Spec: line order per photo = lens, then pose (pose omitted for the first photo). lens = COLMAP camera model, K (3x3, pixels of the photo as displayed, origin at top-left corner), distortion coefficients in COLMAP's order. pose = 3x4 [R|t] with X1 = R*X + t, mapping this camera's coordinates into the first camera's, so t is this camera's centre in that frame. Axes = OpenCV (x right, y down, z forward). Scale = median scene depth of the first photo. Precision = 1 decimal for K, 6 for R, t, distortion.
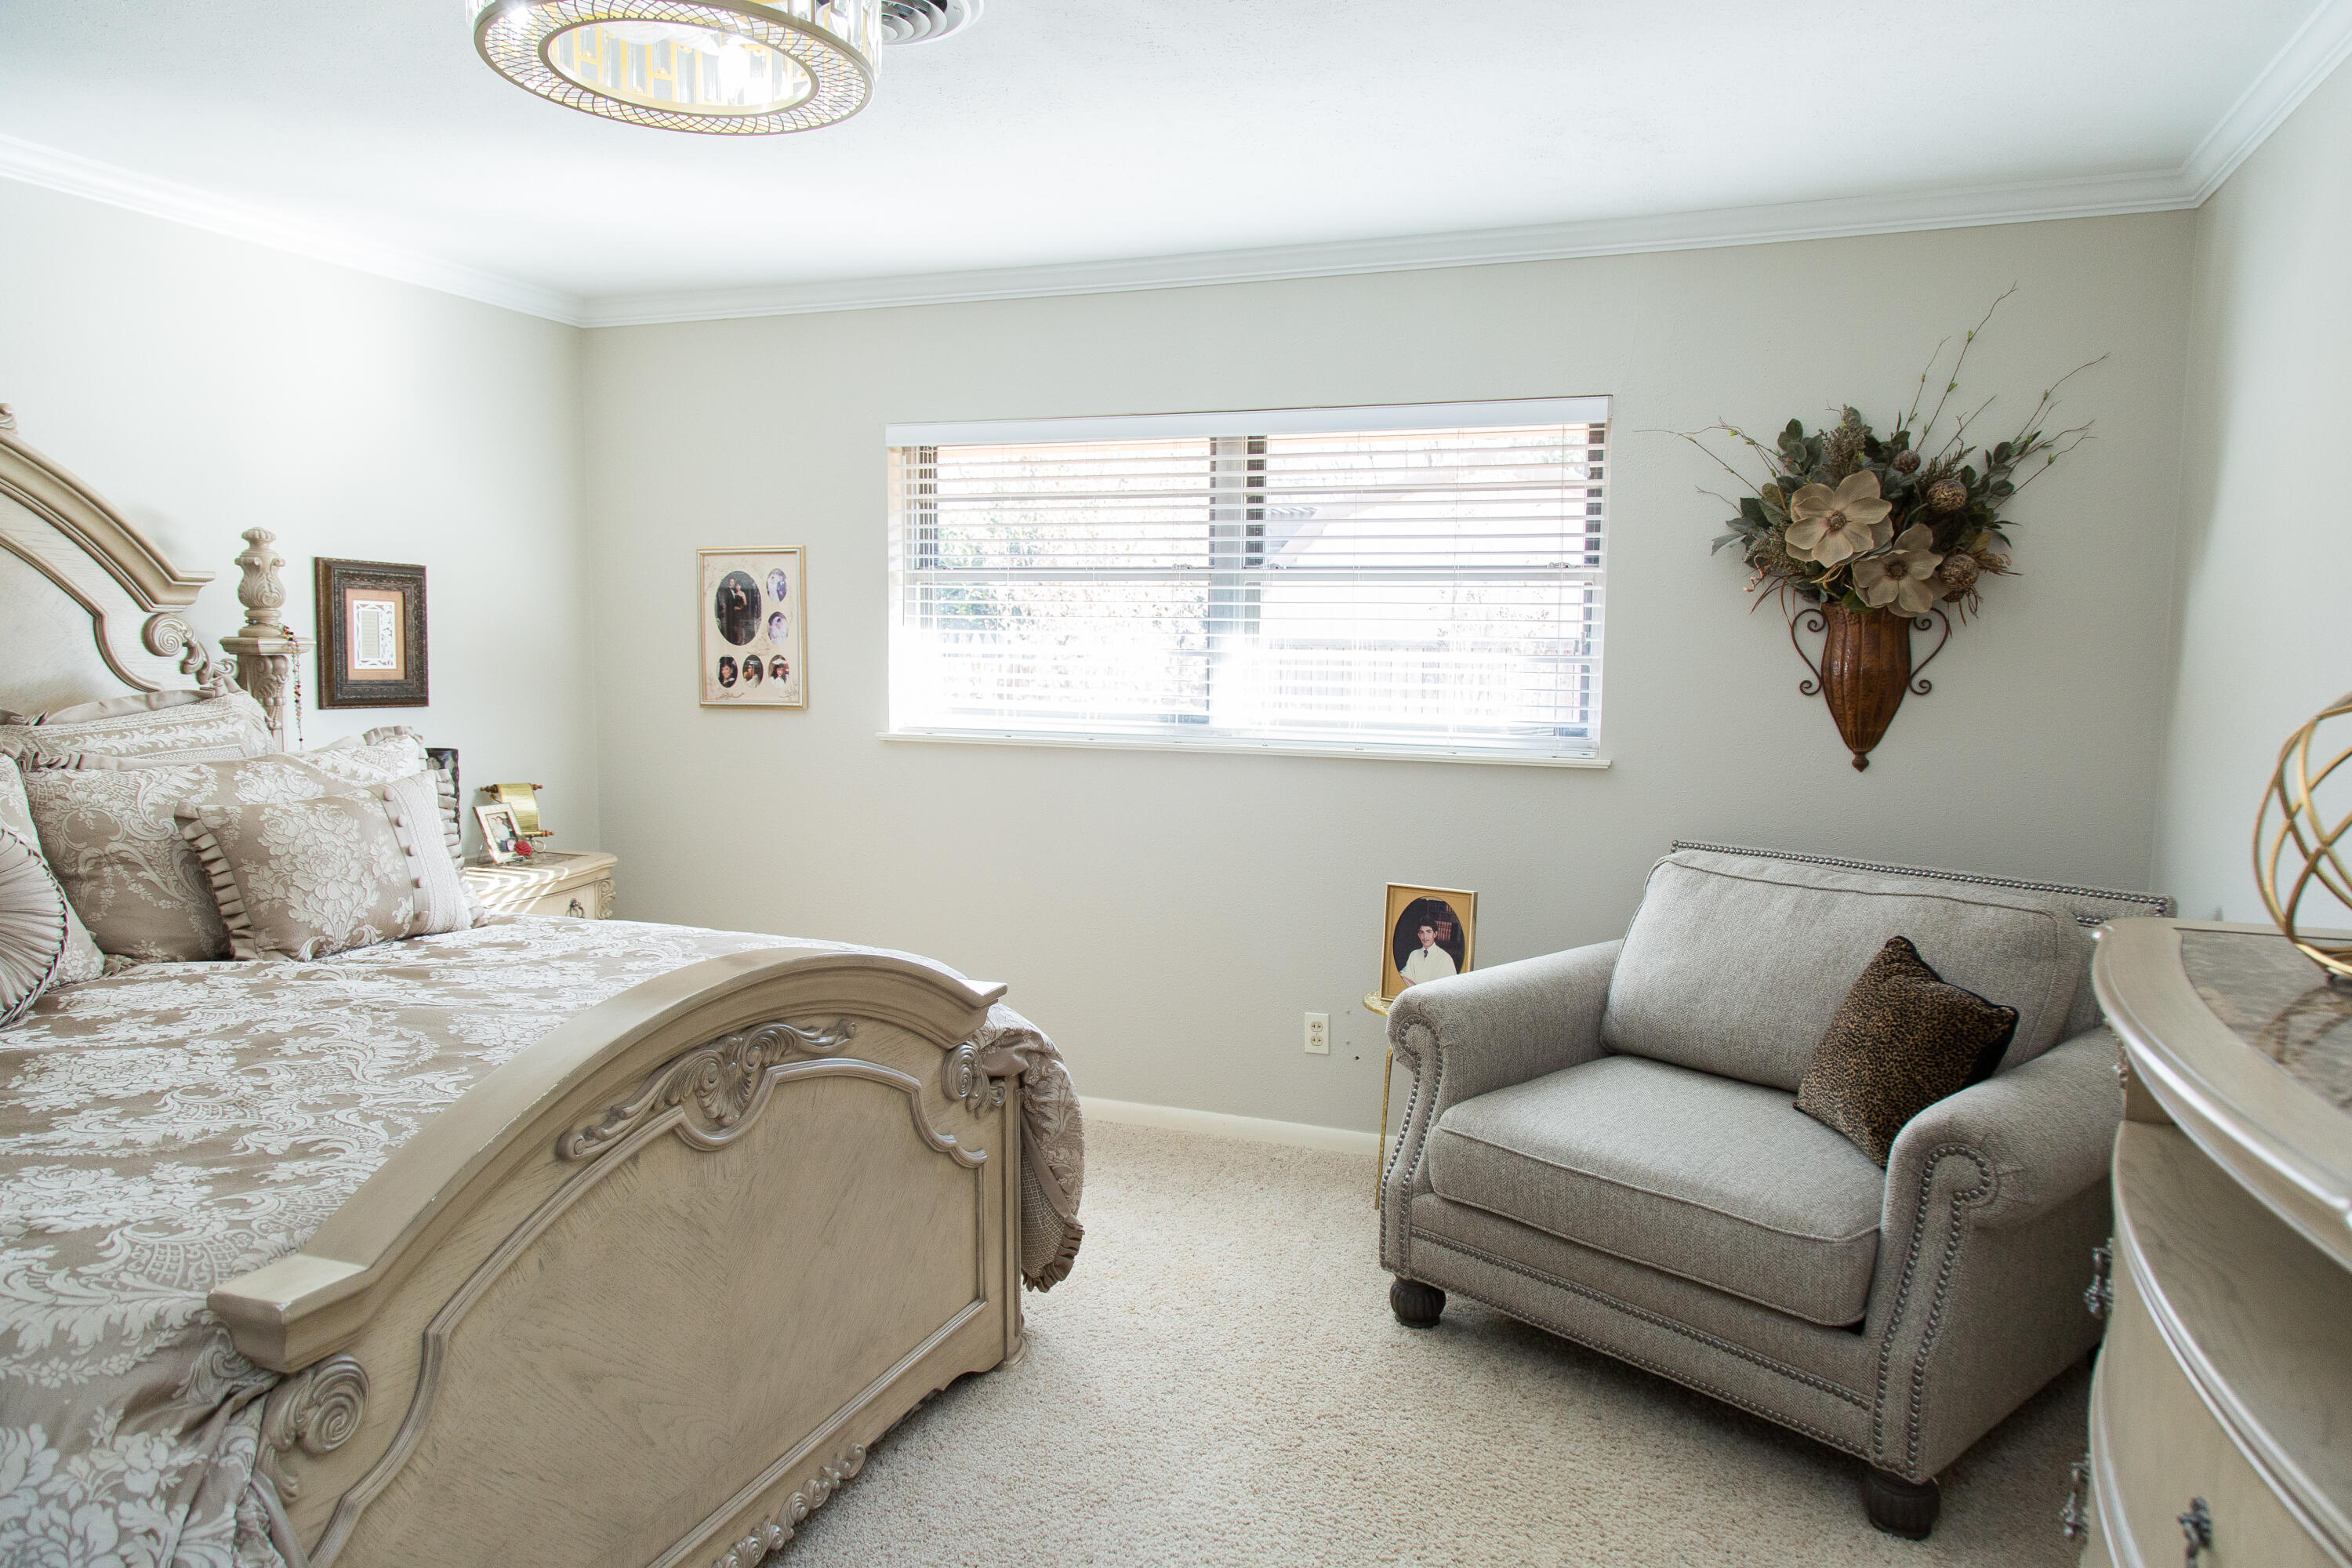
lens RADIAL K [[1556.9, 0, 1177.2], [0, 1556.9, 791.6], [0, 0, 1]] dist [0.006473, 0.000202]
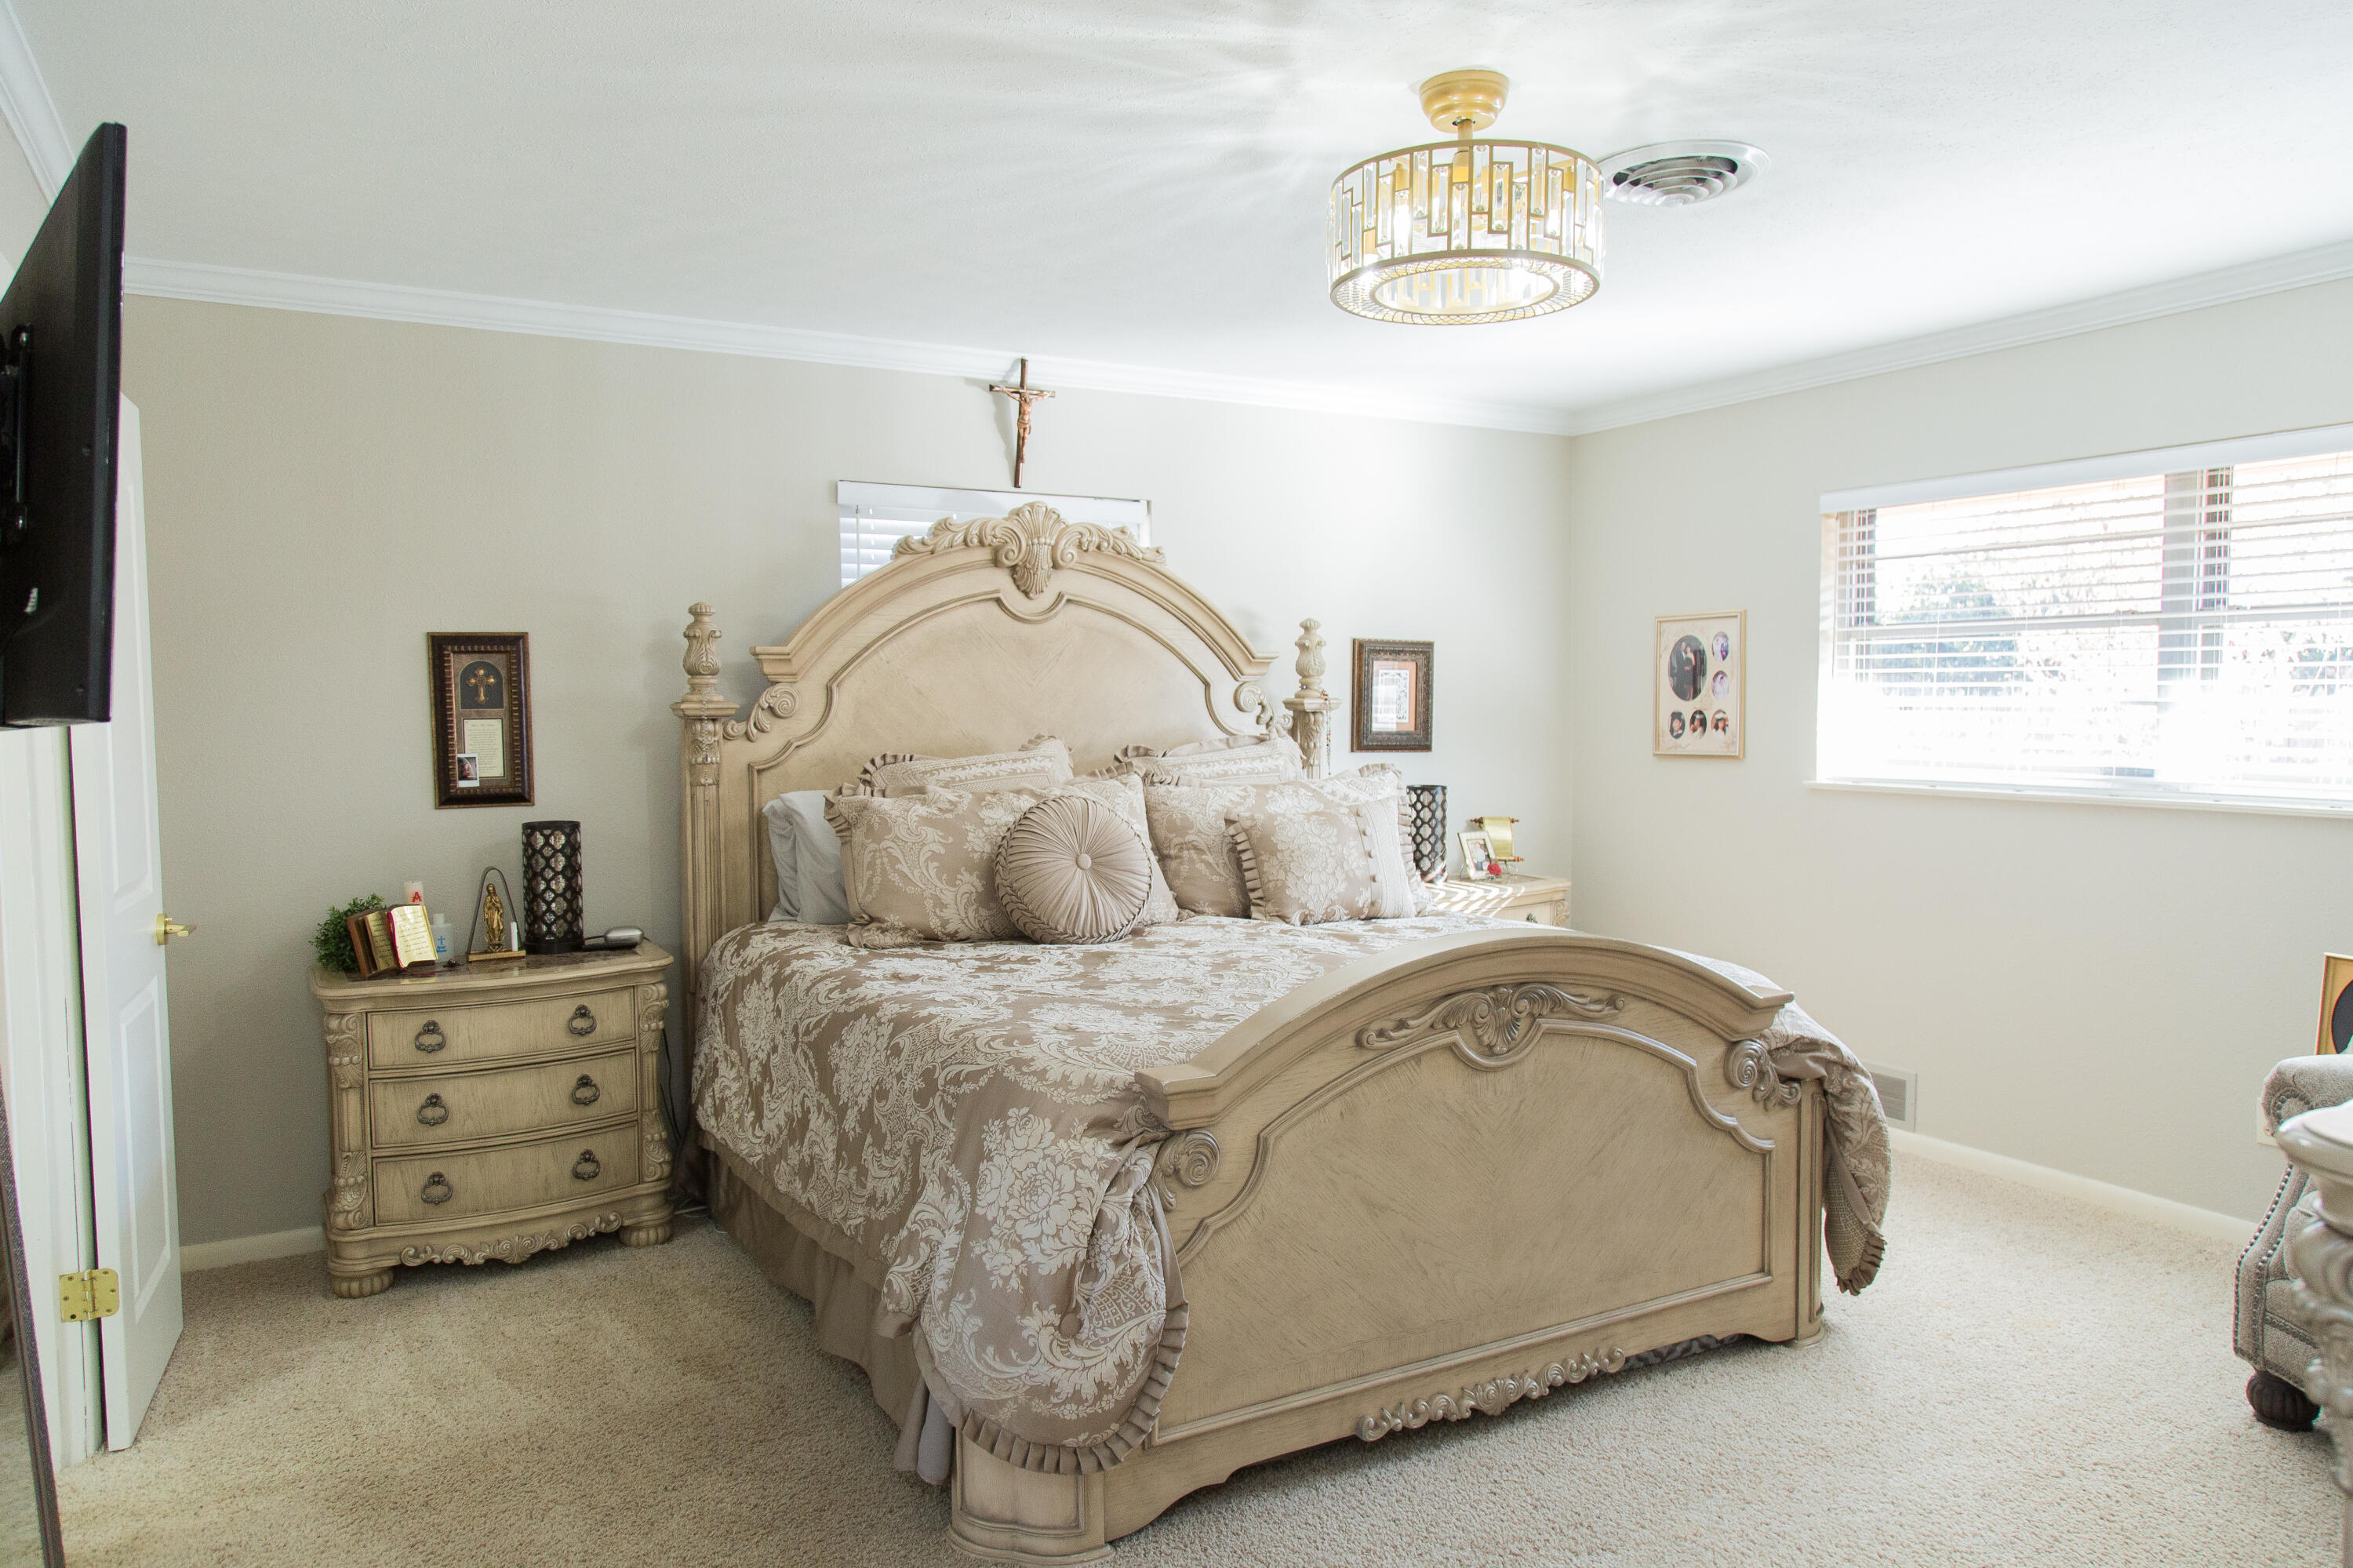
lens RADIAL K [[1594.1, 0, 1188.7], [0, 1594.1, 785.2], [0, 0, 1]] dist [0.017868, -0.000443]
pose [[0.770423, 0.020980, -0.637188, 0.268610], [-0.051298, 0.998258, -0.029156, 0.027866], [0.635466, 0.055149, 0.770156, -0.165229]]
